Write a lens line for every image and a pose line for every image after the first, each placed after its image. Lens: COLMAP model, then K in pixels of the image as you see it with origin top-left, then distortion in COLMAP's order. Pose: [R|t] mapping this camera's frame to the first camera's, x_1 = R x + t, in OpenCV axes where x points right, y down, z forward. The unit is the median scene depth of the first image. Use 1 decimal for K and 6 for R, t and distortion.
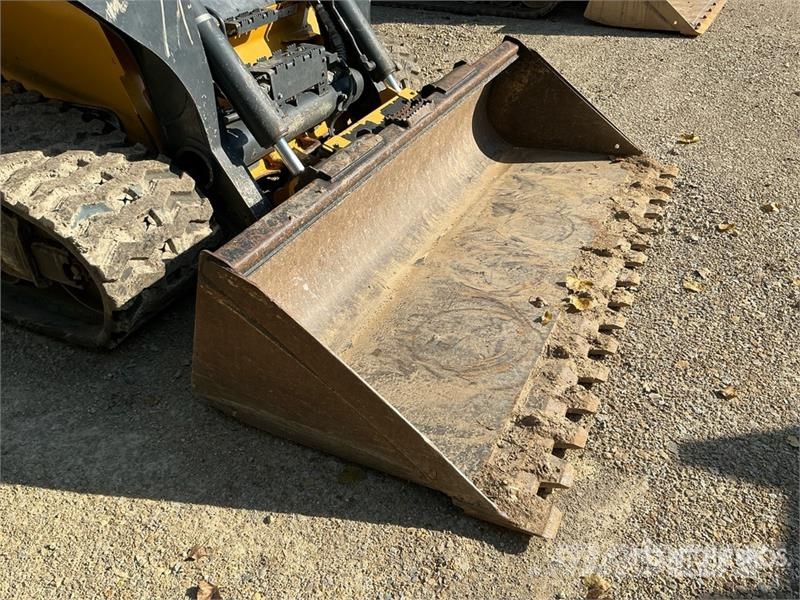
lens RADIAL K [[660.2, 0, 402.6], [0, 660.2, 299.8], [0, 0, 1]] dist [0.055257, -0.087613]
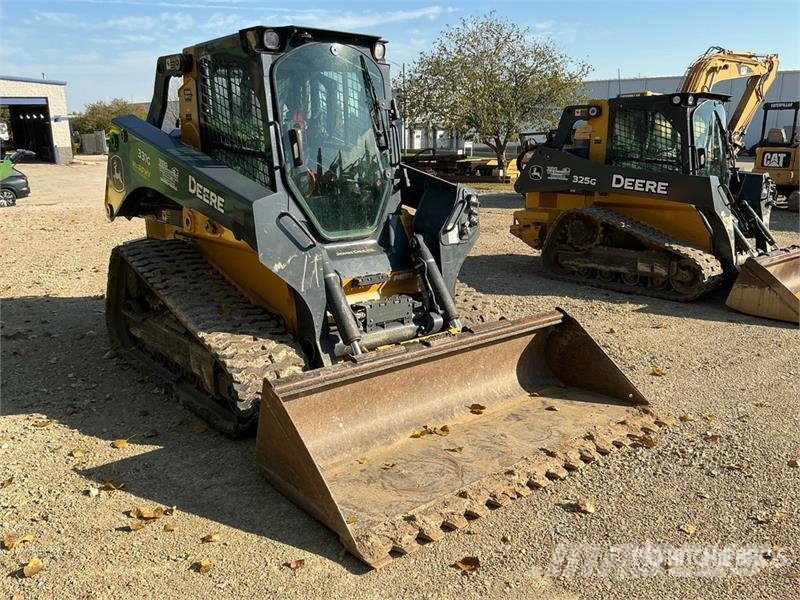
lens RADIAL K [[660.2, 0, 398.7], [0, 660.2, 296.6], [0, 0, 1]] dist [0.055257, -0.087613]
pose [[0.904326, 0.112289, -0.411808, 0.602319], [-0.253565, 0.917419, -0.306671, 0.148696], [0.343364, 0.381751, 0.858118, -0.485648]]
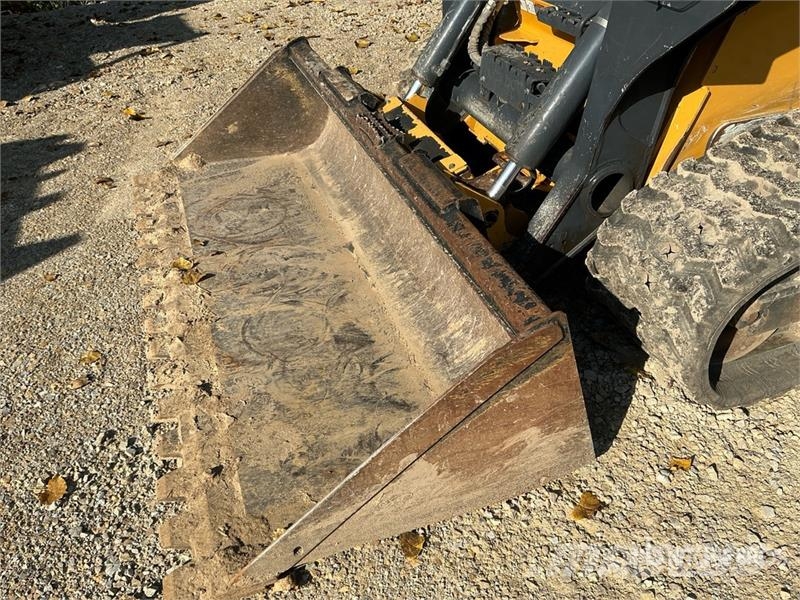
lens RADIAL K [[660.2, 0, 398.1], [0, 660.2, 298.1], [0, 0, 1]] dist [0.055257, -0.087613]
pose [[-0.702734, 0.453038, -0.548563, 0.626571], [-0.360087, 0.438510, 0.823436, -0.980059], [0.613598, 0.776187, -0.145023, 1.383129]]
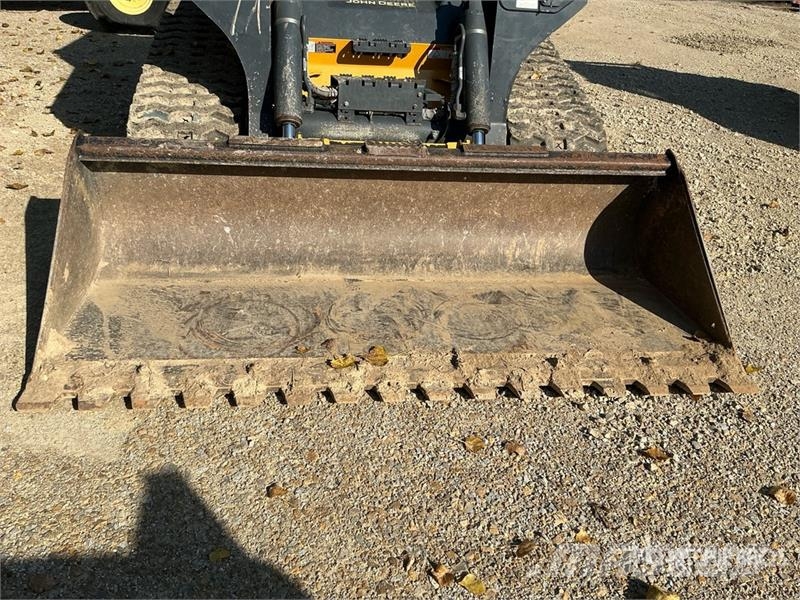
lens RADIAL K [[660.2, 0, 401.2], [0, 660.2, 310.1], [0, 0, 1]] dist [0.055257, -0.087613]
pose [[0.541396, 0.472623, -0.695354, 0.910481], [-0.538144, 0.830233, 0.145305, -0.235902], [0.645981, 0.295533, 0.703825, 0.352265]]
